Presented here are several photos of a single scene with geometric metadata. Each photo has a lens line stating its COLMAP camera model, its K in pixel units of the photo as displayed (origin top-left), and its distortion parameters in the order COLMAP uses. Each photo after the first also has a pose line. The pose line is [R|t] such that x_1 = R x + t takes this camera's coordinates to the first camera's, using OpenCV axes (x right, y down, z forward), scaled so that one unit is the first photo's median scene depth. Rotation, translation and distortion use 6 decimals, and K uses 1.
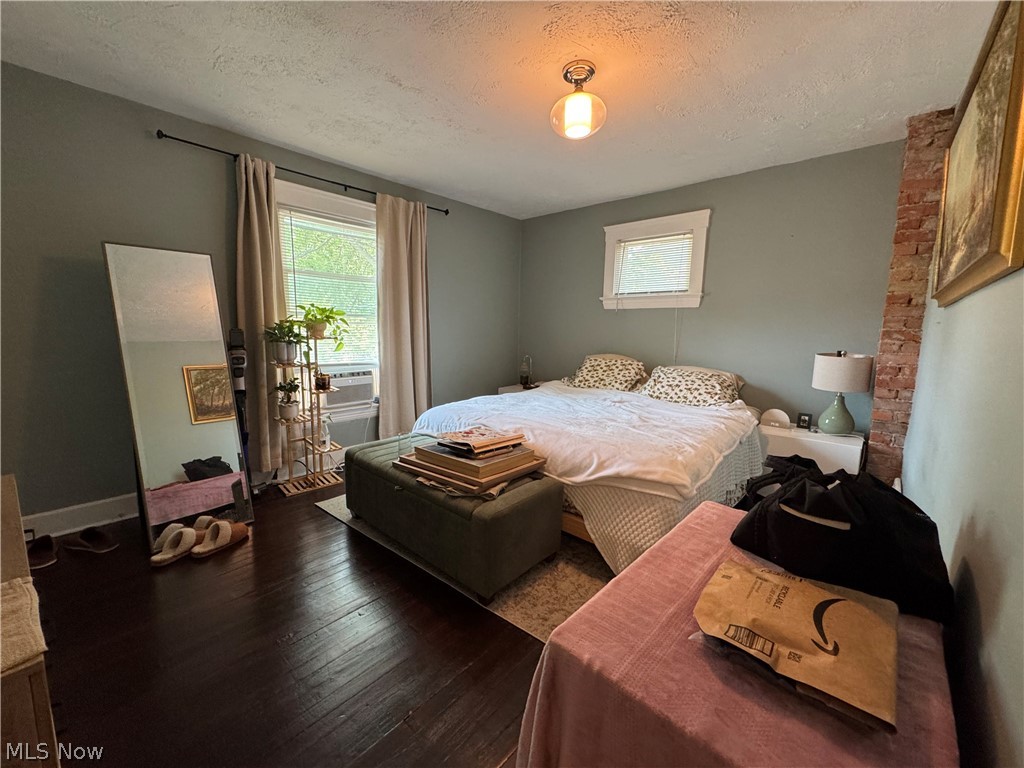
lens RADIAL K [[411.3, 0, 512.5], [0, 411.3, 381.9], [0, 0, 1]] dist [-0.000456, 0.000138]
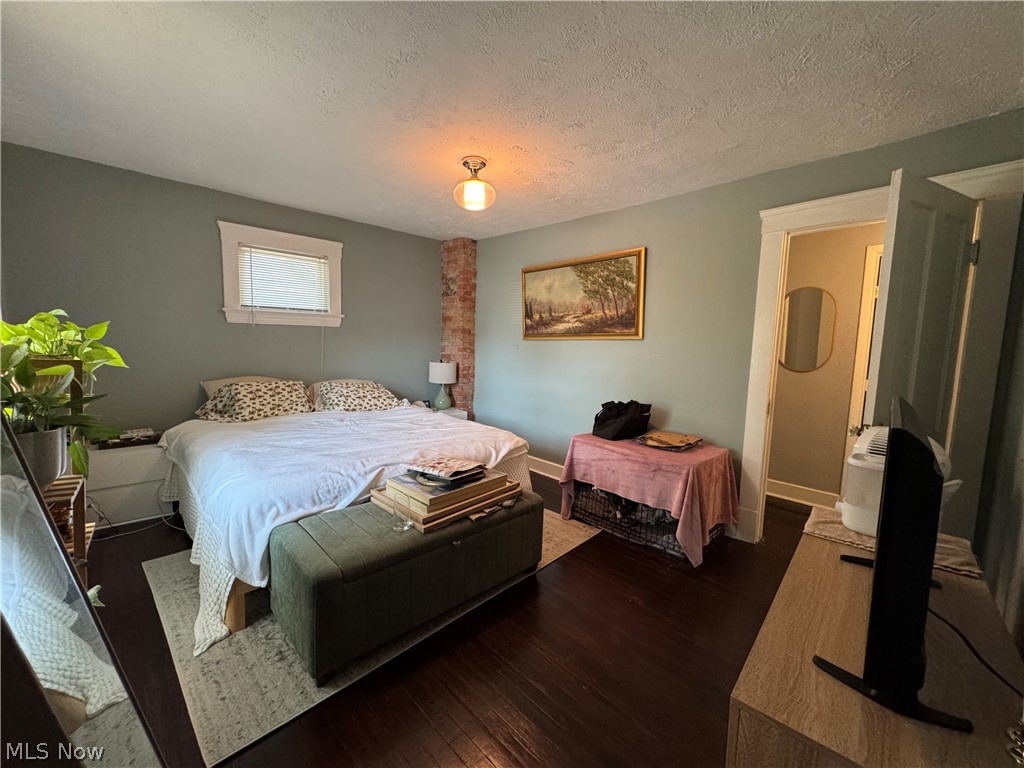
lens RADIAL K [[411.3, 0, 512.5], [0, 411.3, 381.9], [0, 0, 1]] dist [-0.000456, 0.000138]
pose [[0.063648, -0.113356, 0.991514, -0.819765], [0.108675, 0.988407, 0.106024, -0.124789], [-0.992038, 0.101004, 0.075229, 0.569295]]
